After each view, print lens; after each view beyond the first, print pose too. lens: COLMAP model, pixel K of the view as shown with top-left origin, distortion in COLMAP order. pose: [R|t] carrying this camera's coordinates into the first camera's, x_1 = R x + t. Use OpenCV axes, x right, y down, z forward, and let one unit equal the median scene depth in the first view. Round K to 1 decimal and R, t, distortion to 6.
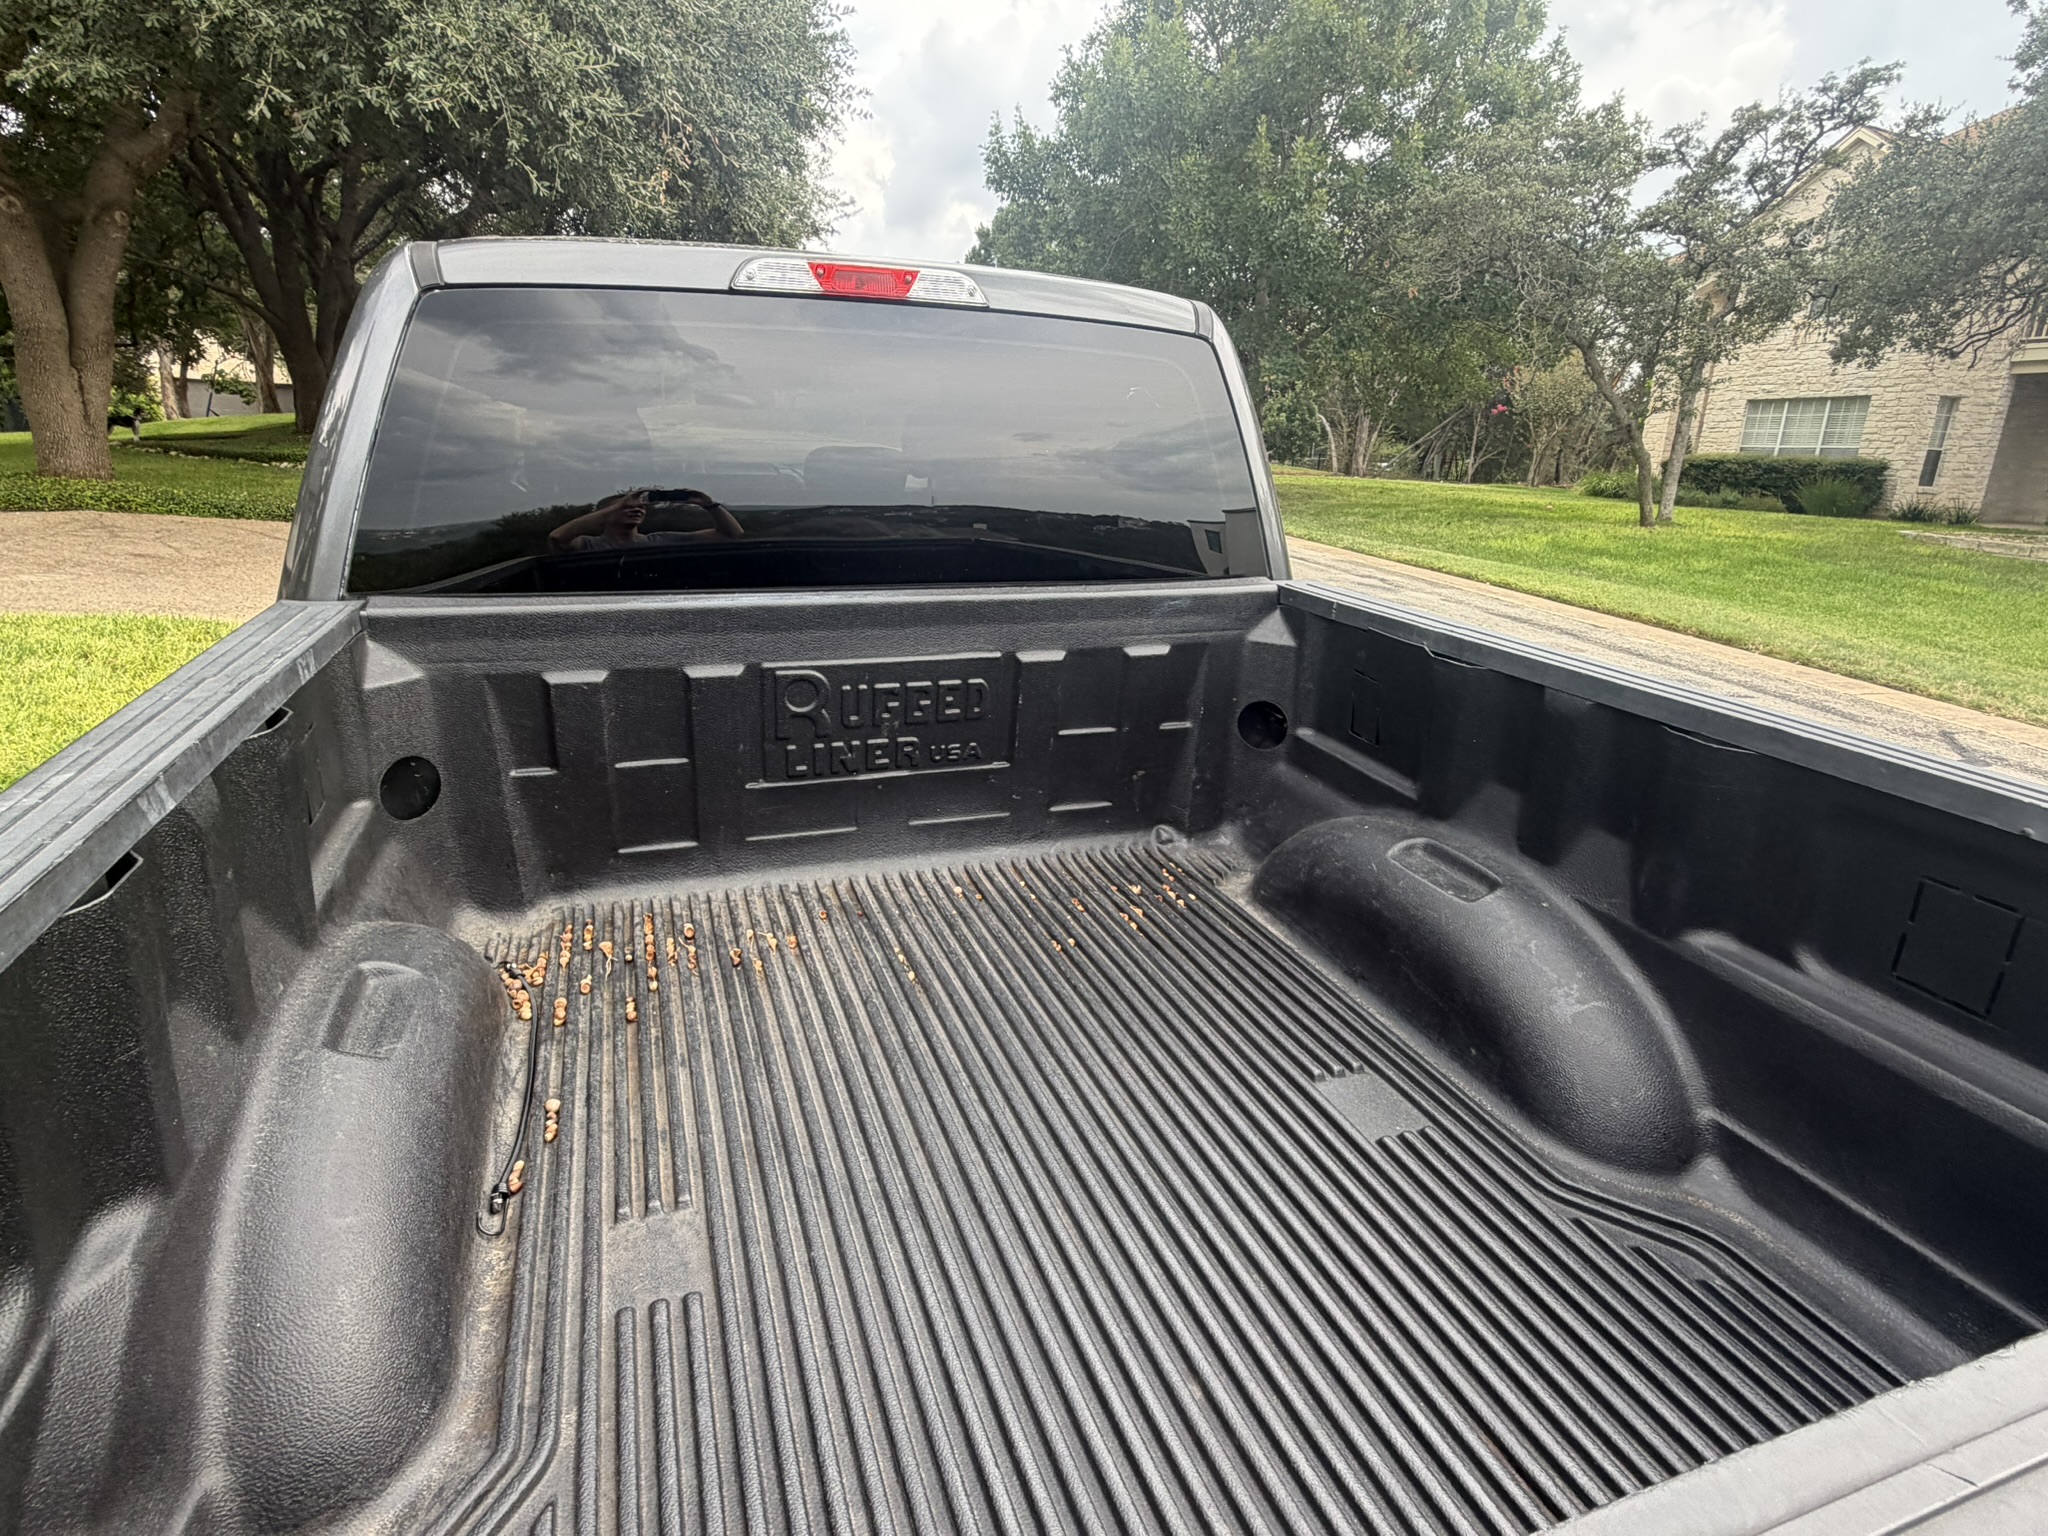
lens RADIAL K [[1078.7, 0, 1006.1], [0, 1078.7, 780.6], [0, 0, 1]] dist [-0.013602, 0.002646]
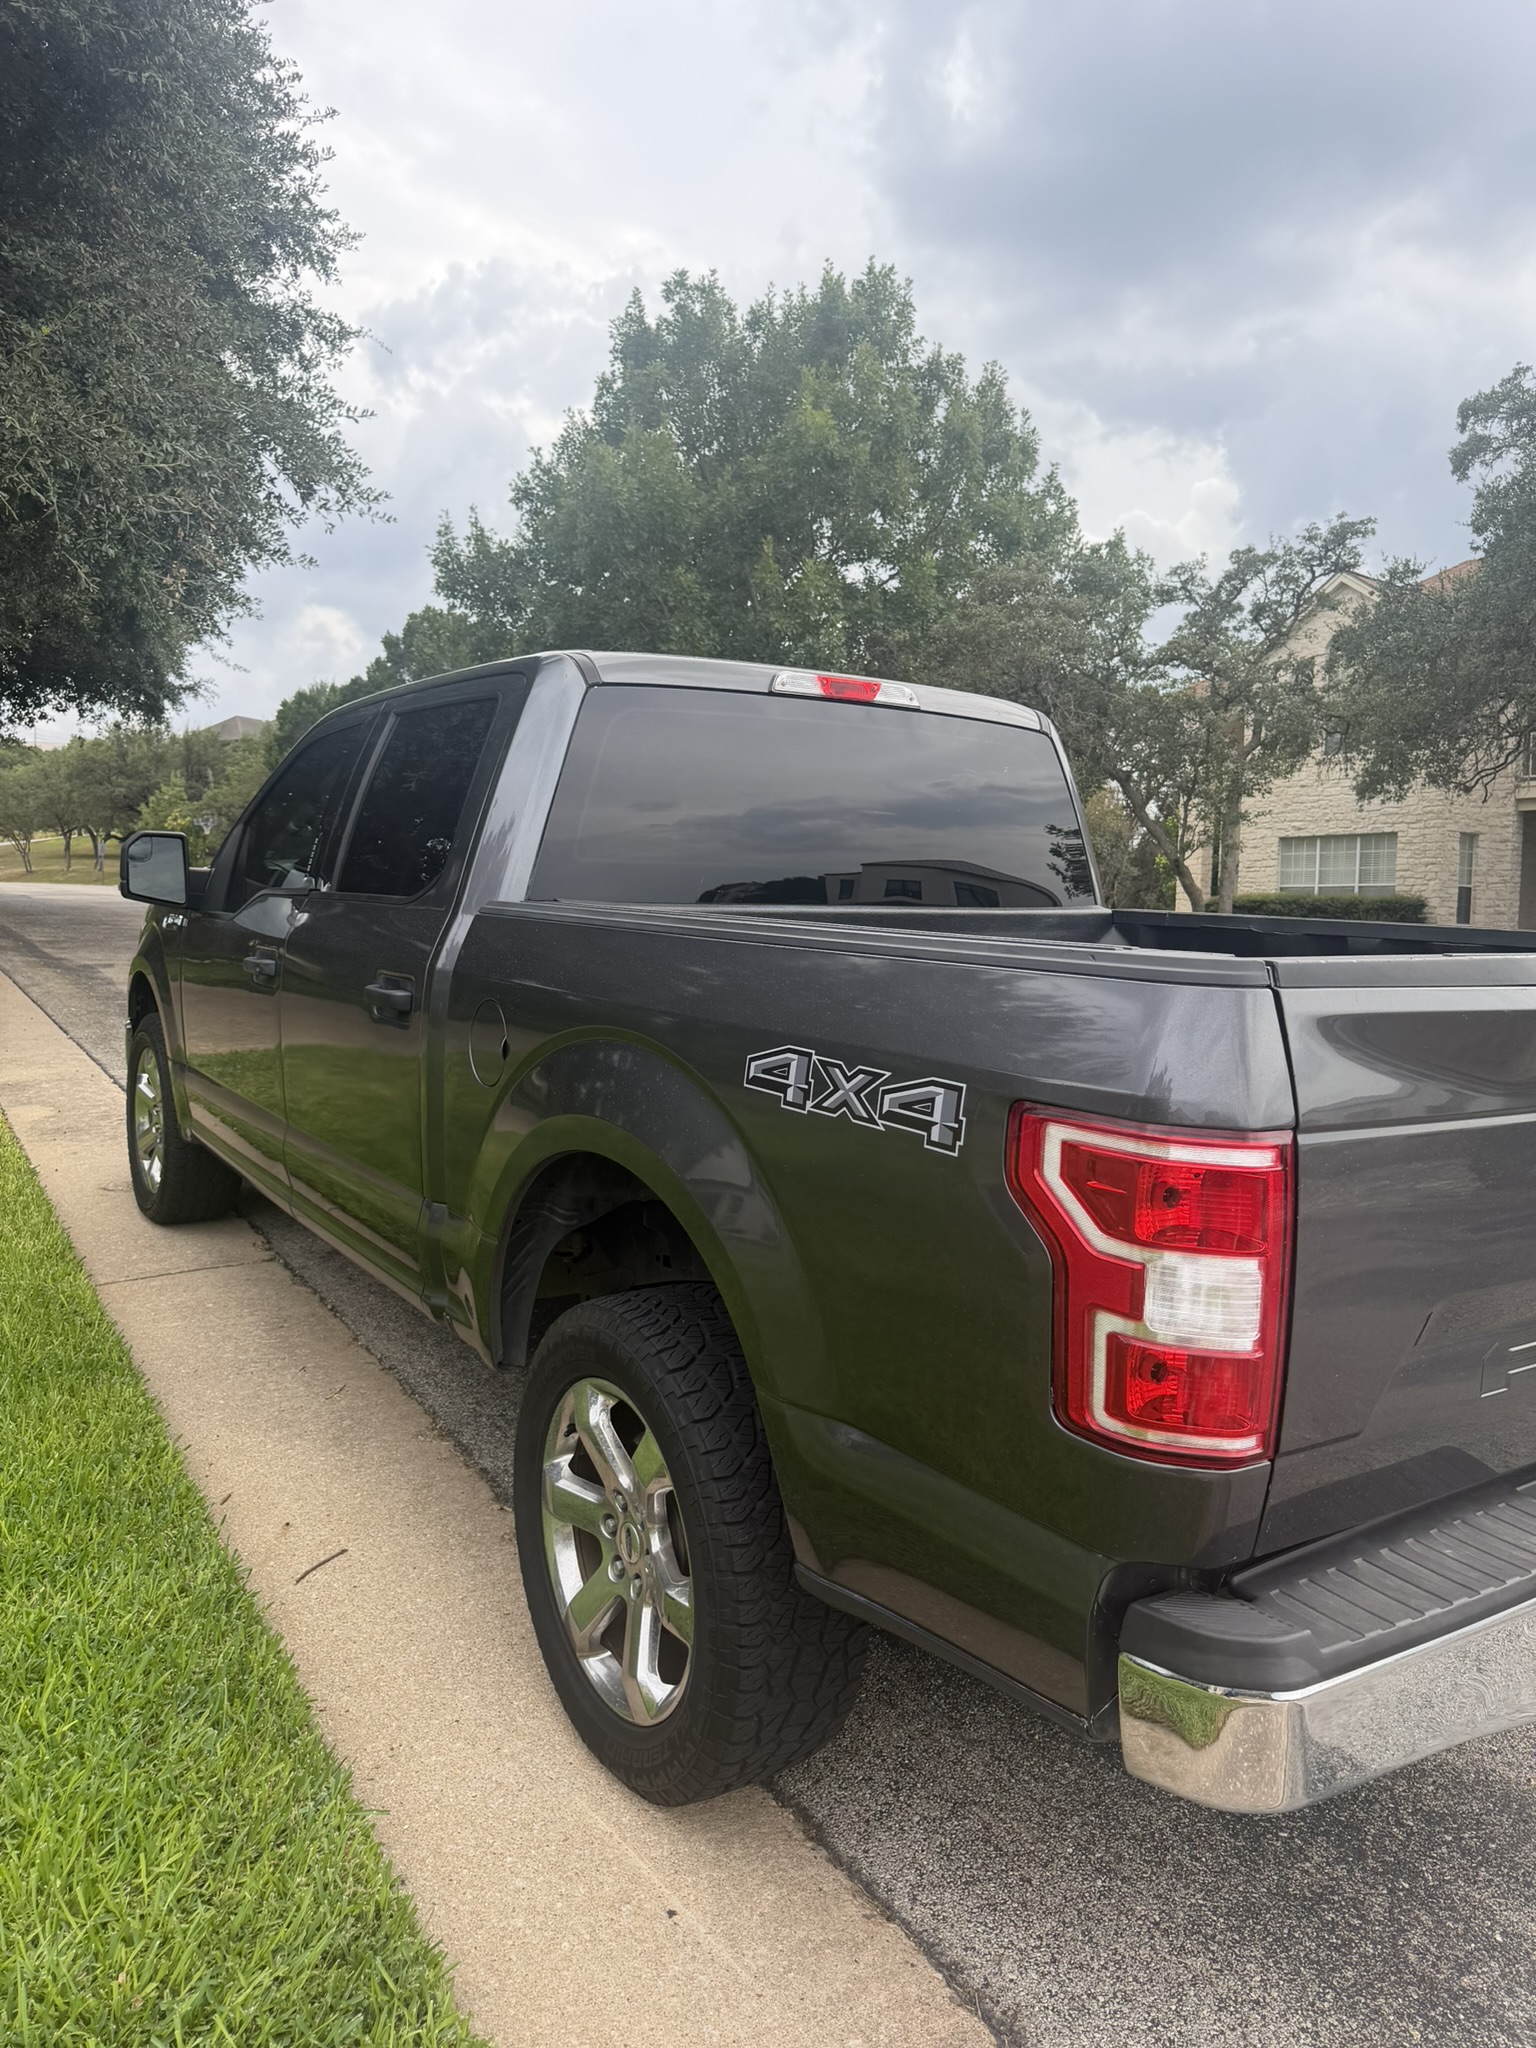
lens RADIAL K [[1446.6, 0, 768.0], [0, 1446.6, 1024.0], [0, 0, 1]] dist [-0.008671, -0.010302]
pose [[0.969311, -0.029025, 0.244119, -0.064146], [0.080870, 0.975387, -0.205136, 0.030646], [-0.232156, 0.218583, 0.947800, -0.060054]]
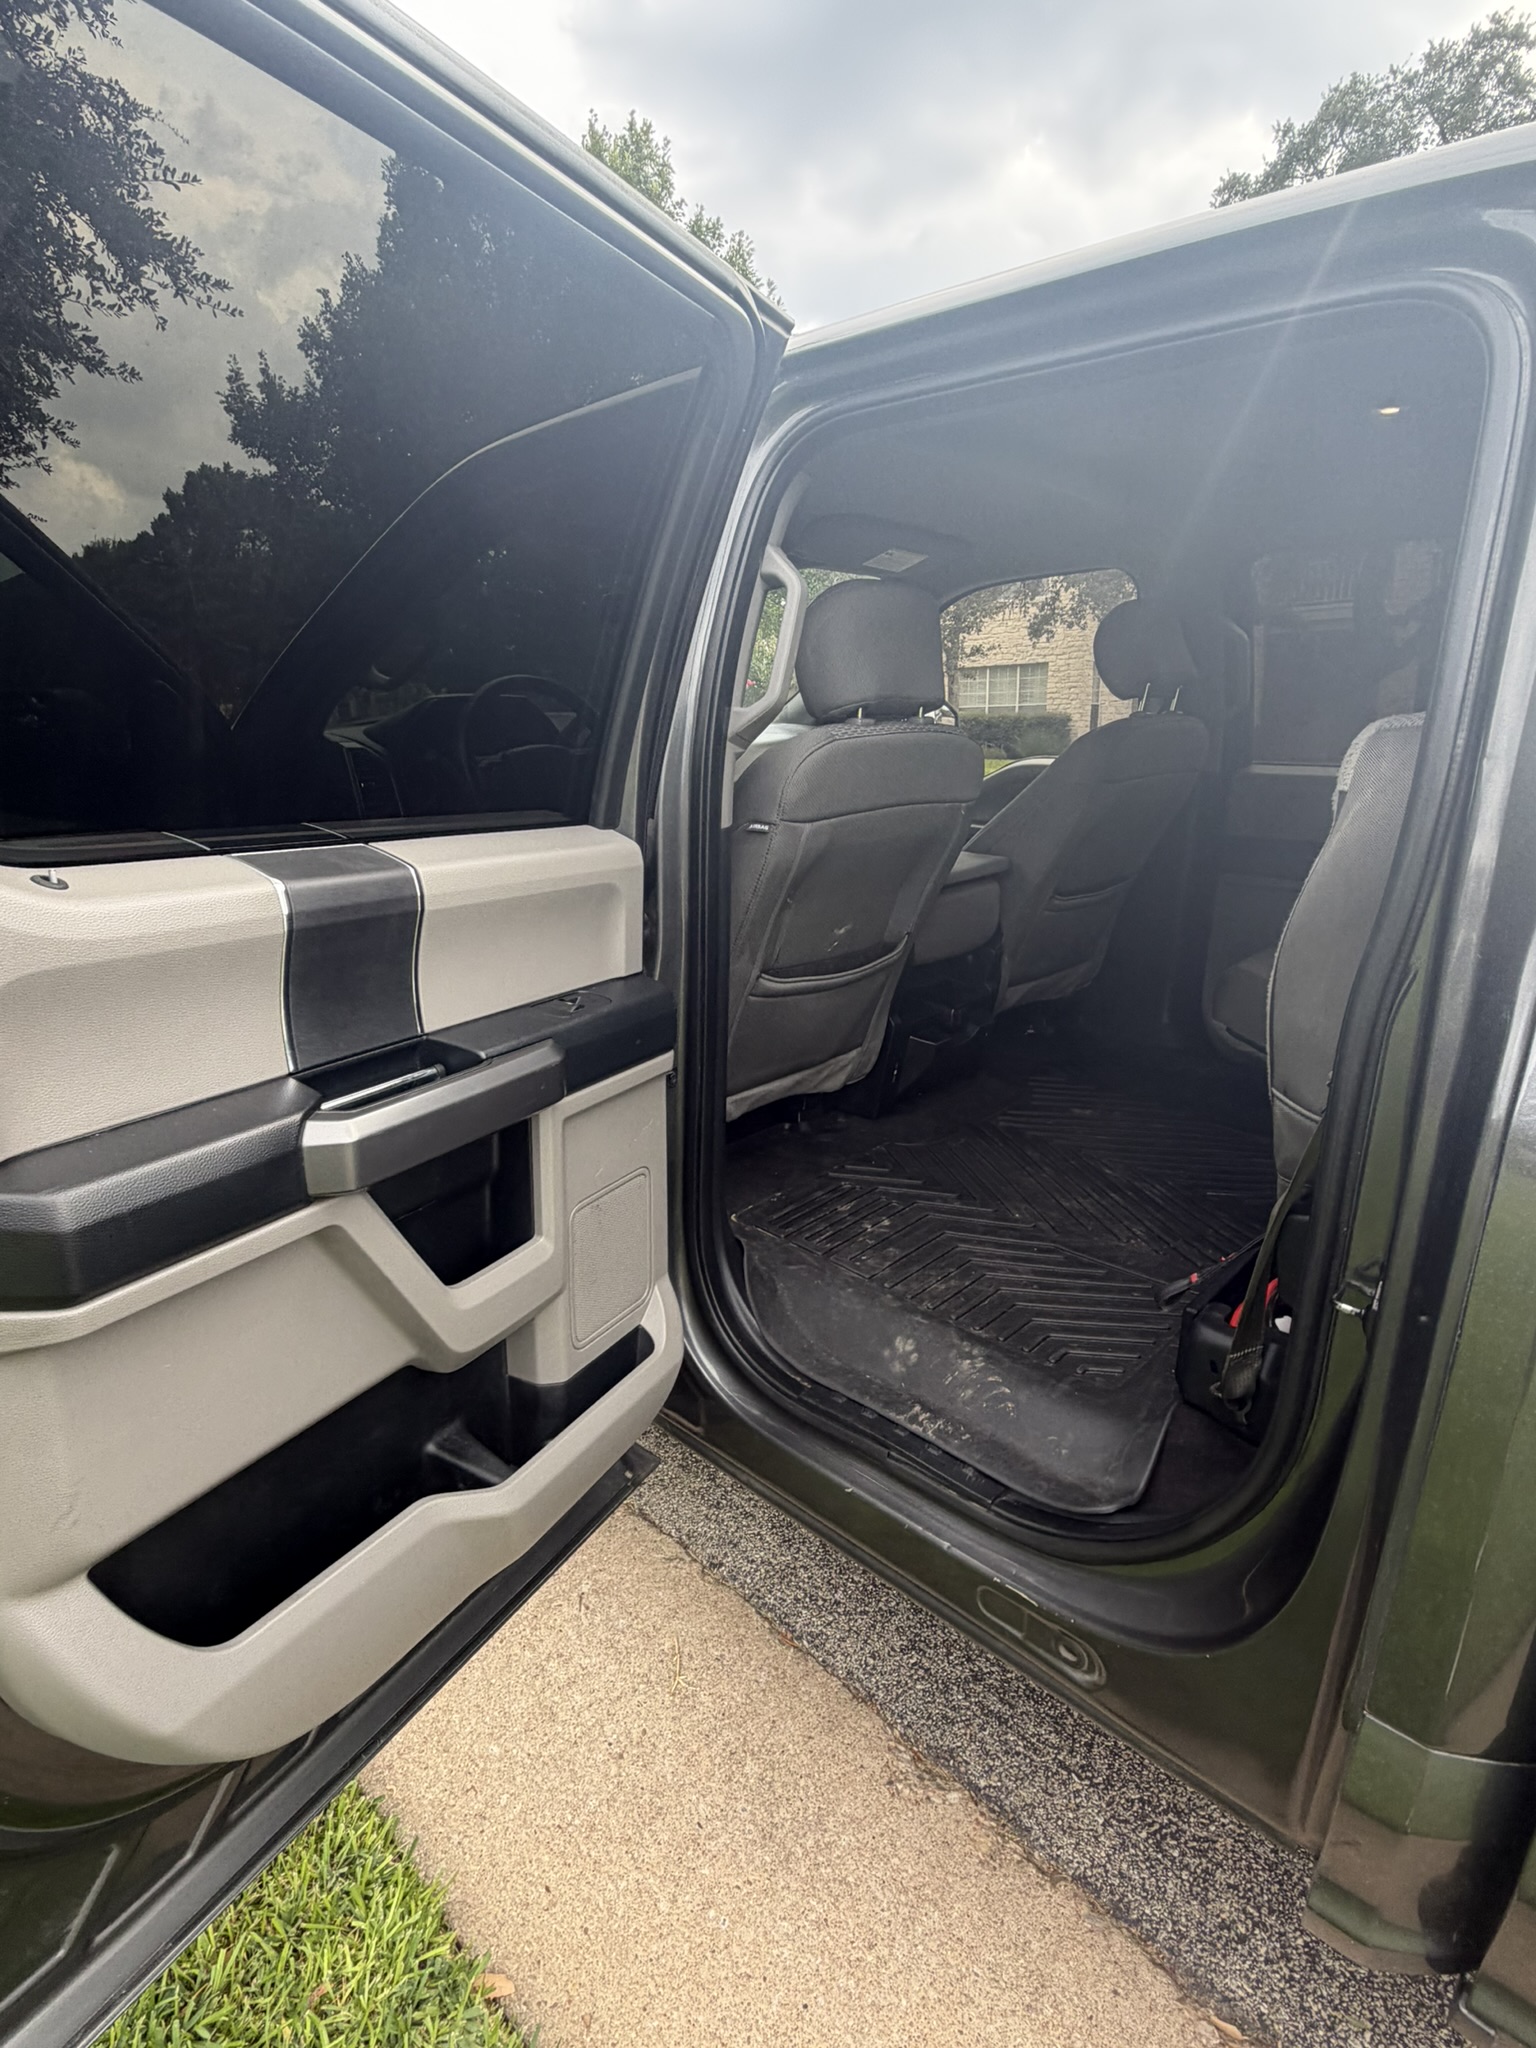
lens RADIAL K [[1083.7, 0, 759.7], [0, 1083.7, 1004.8], [0, 0, 1]] dist [0.001581, -0.001734]
pose [[0.892384, -0.143909, 0.427715, -0.098998], [0.165359, 0.986145, -0.013207, -0.017071], [-0.419889, 0.082512, 0.903817, 0.070658]]
